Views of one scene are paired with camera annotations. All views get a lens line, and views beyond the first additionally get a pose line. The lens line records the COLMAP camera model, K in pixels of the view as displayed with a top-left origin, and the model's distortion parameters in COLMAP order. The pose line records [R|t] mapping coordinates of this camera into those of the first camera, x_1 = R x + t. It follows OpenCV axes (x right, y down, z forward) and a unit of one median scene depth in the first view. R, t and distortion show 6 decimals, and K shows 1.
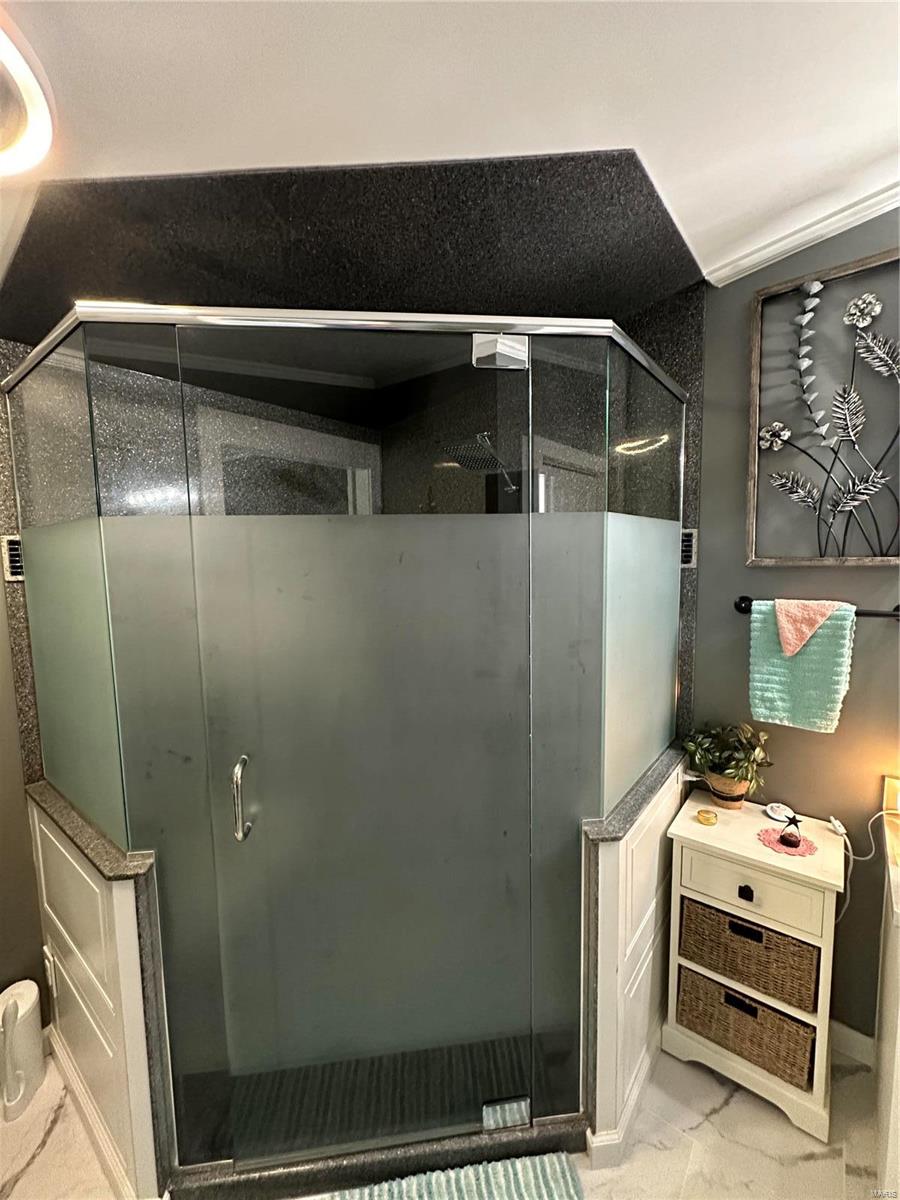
lens RADIAL K [[497.7, 0, 450.0], [0, 497.7, 600.0], [0, 0, 1]] dist [-0.001212, -0.000533]
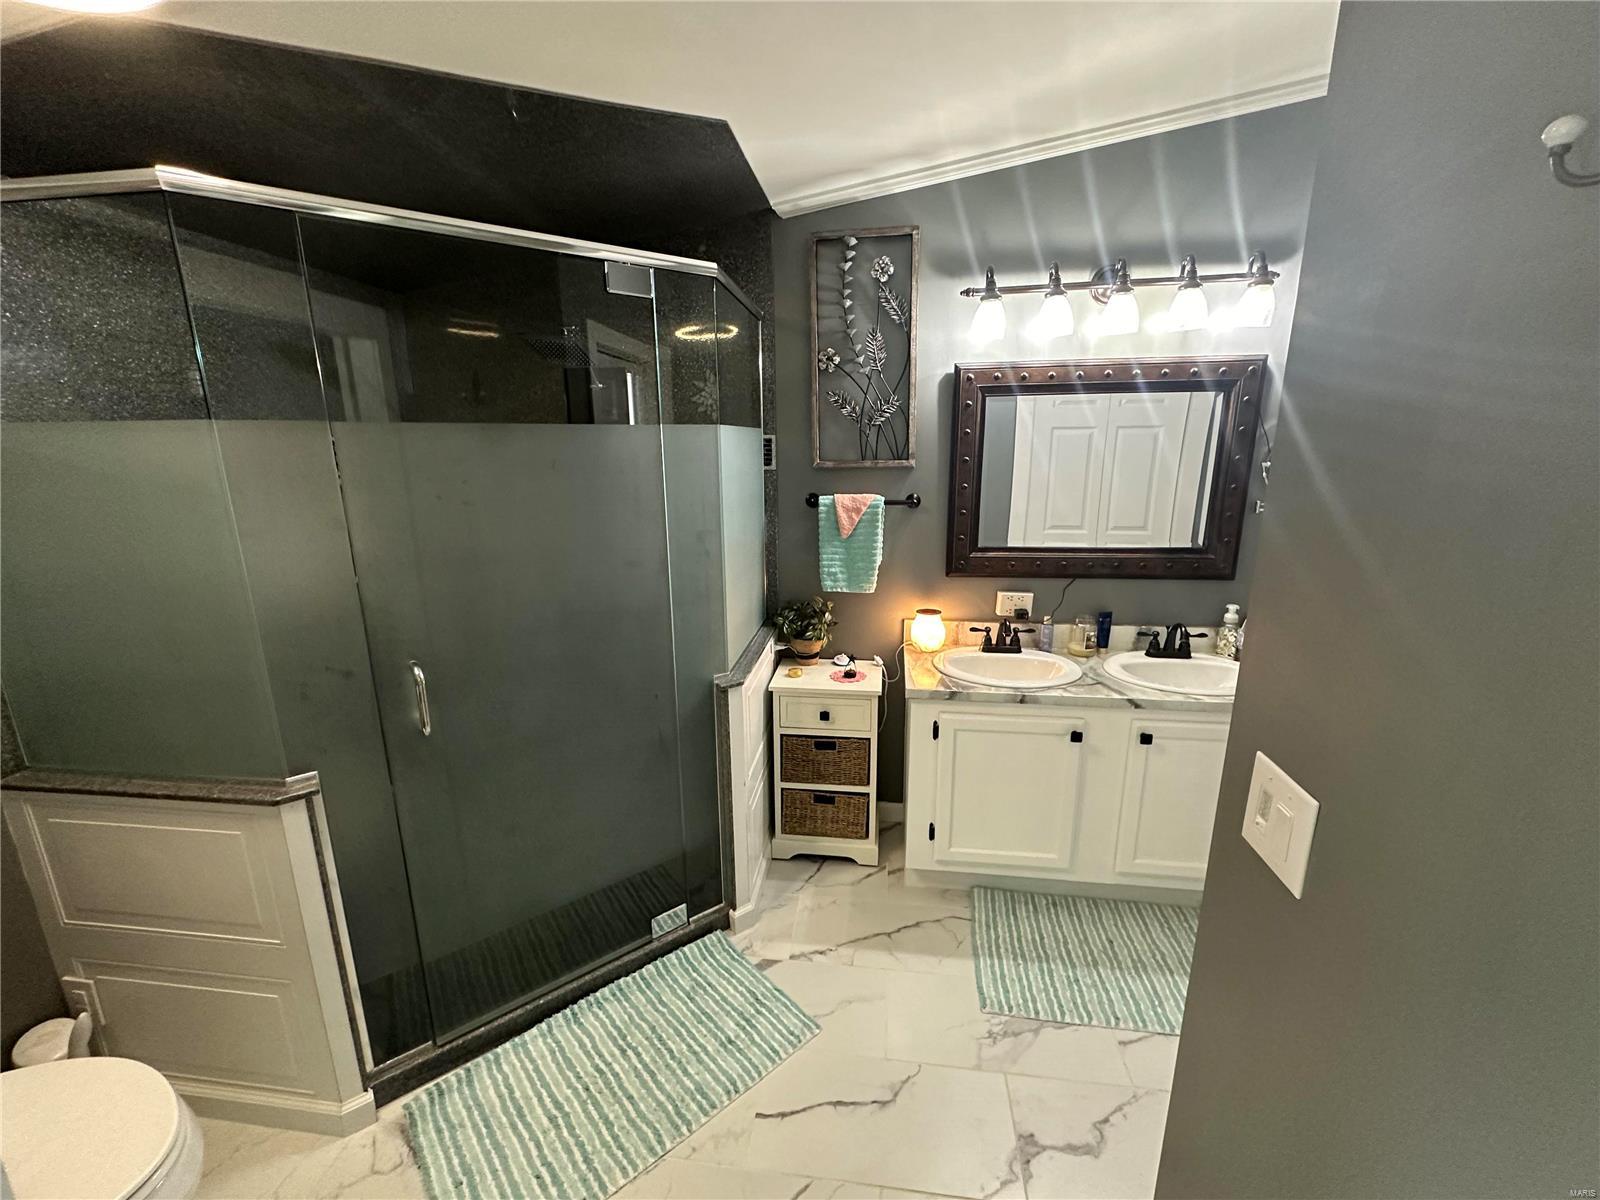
lens RADIAL K [[641.5, 0, 800.0], [0, 641.5, 600.0], [0, 0, 1]] dist [-0.000297, -0.000027]
pose [[0.858843, -0.112785, 0.499668, -0.270013], [0.043919, 0.988081, 0.147539, 0.020145], [-0.510353, -0.104768, 0.853559, -0.380689]]
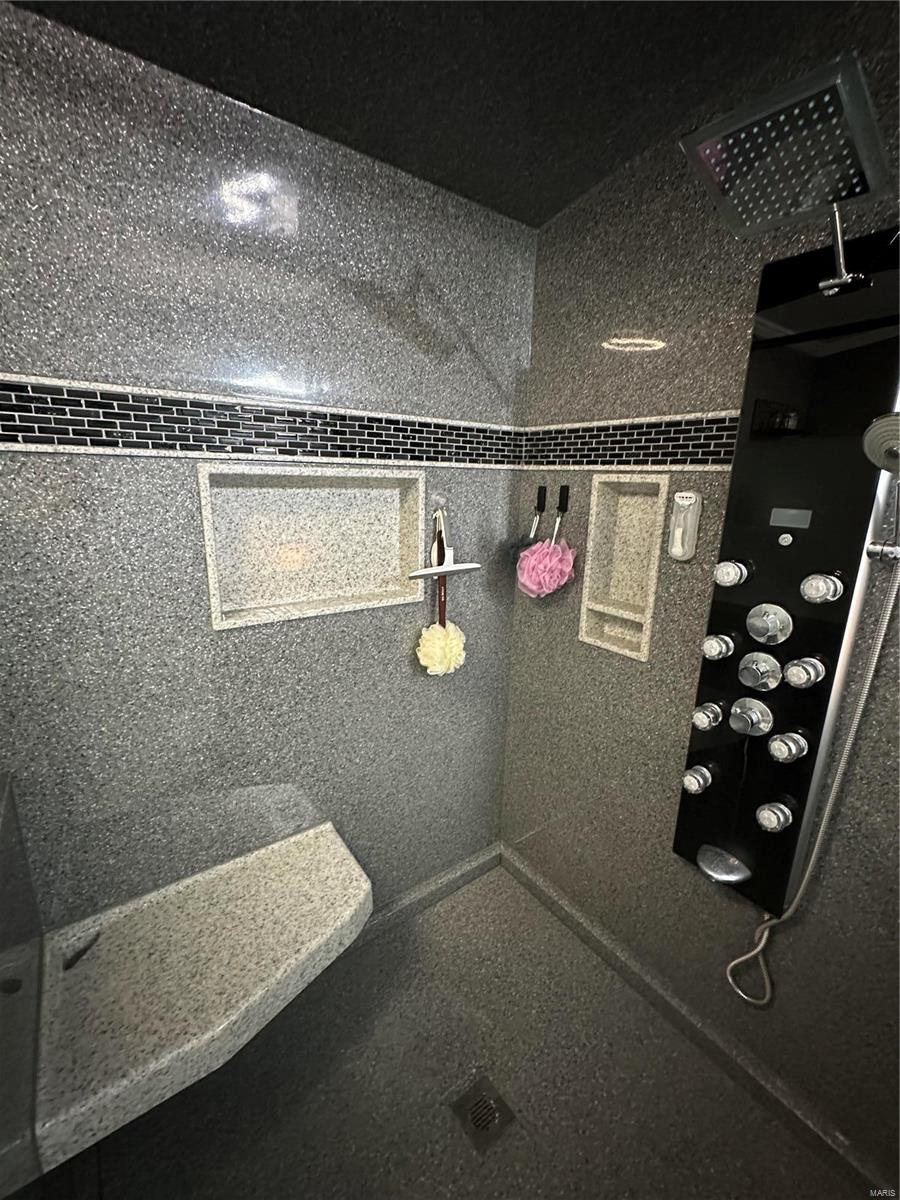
lens RADIAL K [[481.1, 0, 450.0], [0, 481.1, 600.0], [0, 0, 1]] dist [-0.000297, -0.000027]
pose [[0.963392, 0.103799, -0.247186, -0.087874], [-0.063749, 0.984256, 0.164854, -0.000312], [0.260406, -0.143061, 0.954842, 0.614691]]
